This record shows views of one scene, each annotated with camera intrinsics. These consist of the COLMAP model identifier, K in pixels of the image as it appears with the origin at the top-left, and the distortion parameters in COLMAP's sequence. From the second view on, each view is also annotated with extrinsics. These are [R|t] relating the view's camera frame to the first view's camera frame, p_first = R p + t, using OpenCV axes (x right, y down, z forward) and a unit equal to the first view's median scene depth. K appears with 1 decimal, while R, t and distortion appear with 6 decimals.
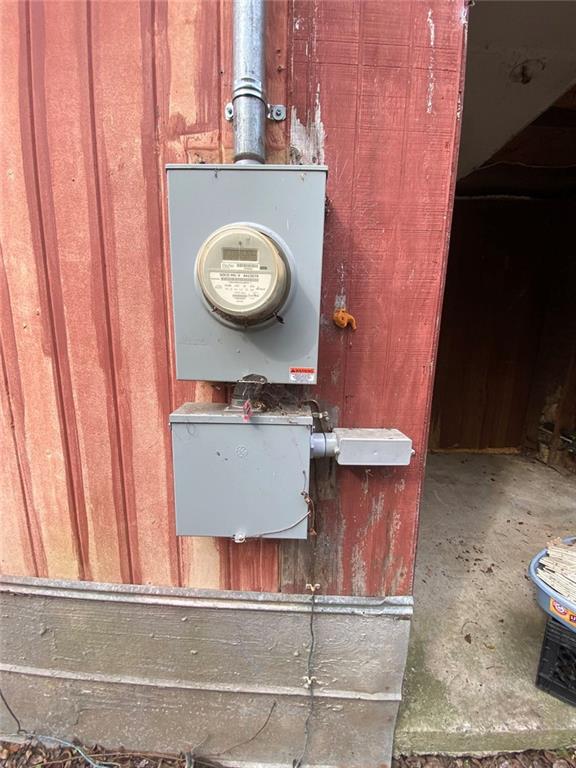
lens RADIAL K [[308.9, 0, 288.7], [0, 308.9, 379.7], [0, 0, 1]] dist [-0.017109, -0.000227]
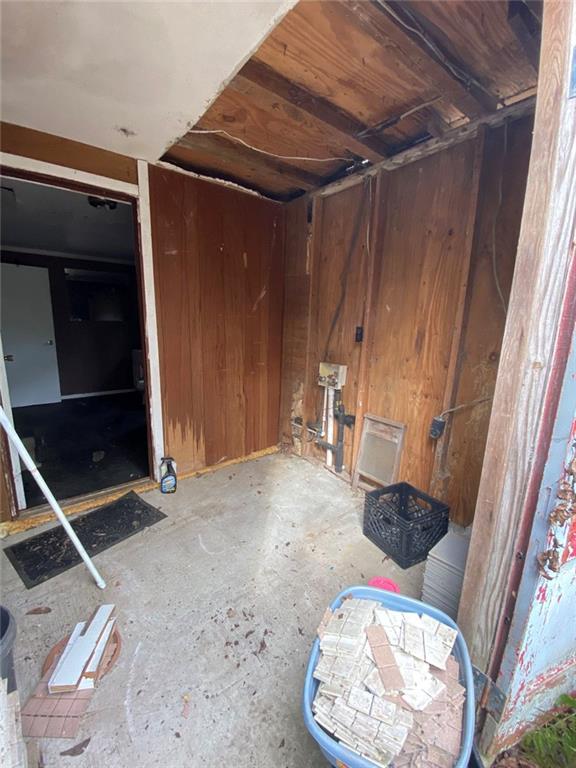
lens RADIAL K [[308.9, 0, 286.0], [0, 308.9, 386.7], [0, 0, 1]] dist [-0.017109, -0.000227]
pose [[0.771518, -0.122545, 0.624294, 0.158670], [0.115546, 0.991944, 0.051917, -0.027229], [-0.625627, 0.032080, 0.779462, 0.178658]]
